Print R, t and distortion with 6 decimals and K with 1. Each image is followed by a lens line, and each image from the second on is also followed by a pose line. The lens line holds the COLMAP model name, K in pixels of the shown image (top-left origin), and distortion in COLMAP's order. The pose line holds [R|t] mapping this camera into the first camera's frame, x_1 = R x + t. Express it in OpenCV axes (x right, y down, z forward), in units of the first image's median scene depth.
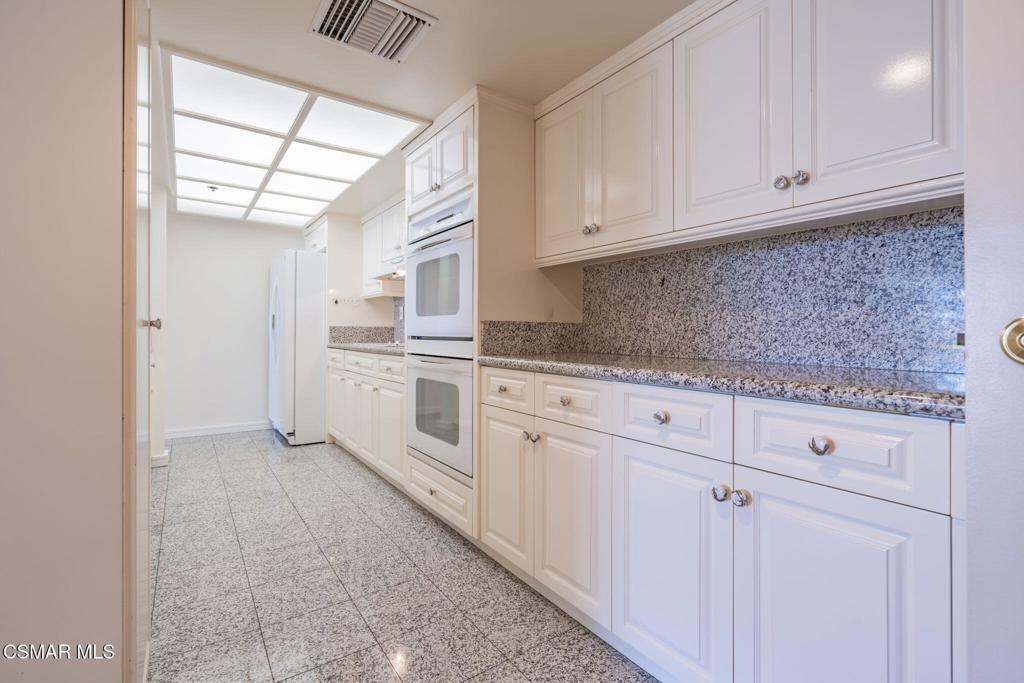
lens RADIAL K [[468.9, 0, 514.4], [0, 468.9, 332.8], [0, 0, 1]] dist [-0.000171, 0.000347]
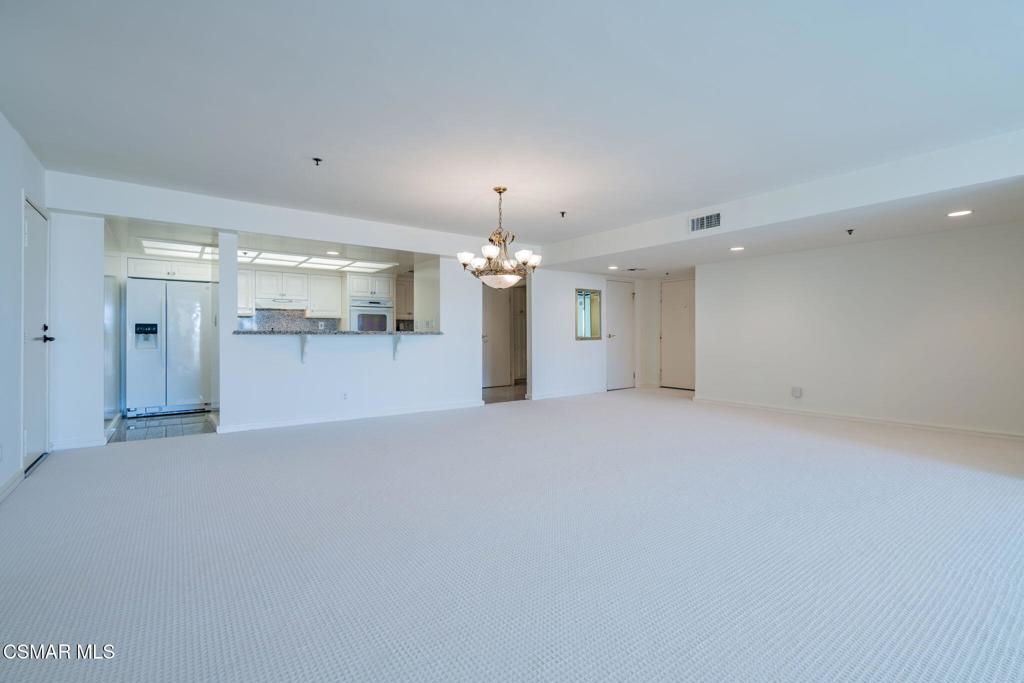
lens RADIAL K [[463.6, 0, 512.0], [0, 463.6, 341.5], [0, 0, 1]] dist [-0.003748, 0.000632]
pose [[-0.026506, -0.010611, 0.999592, -4.389159], [0.005193, 0.999929, 0.010753, 0.004911], [-0.999635, 0.005476, -0.026449, 0.138538]]
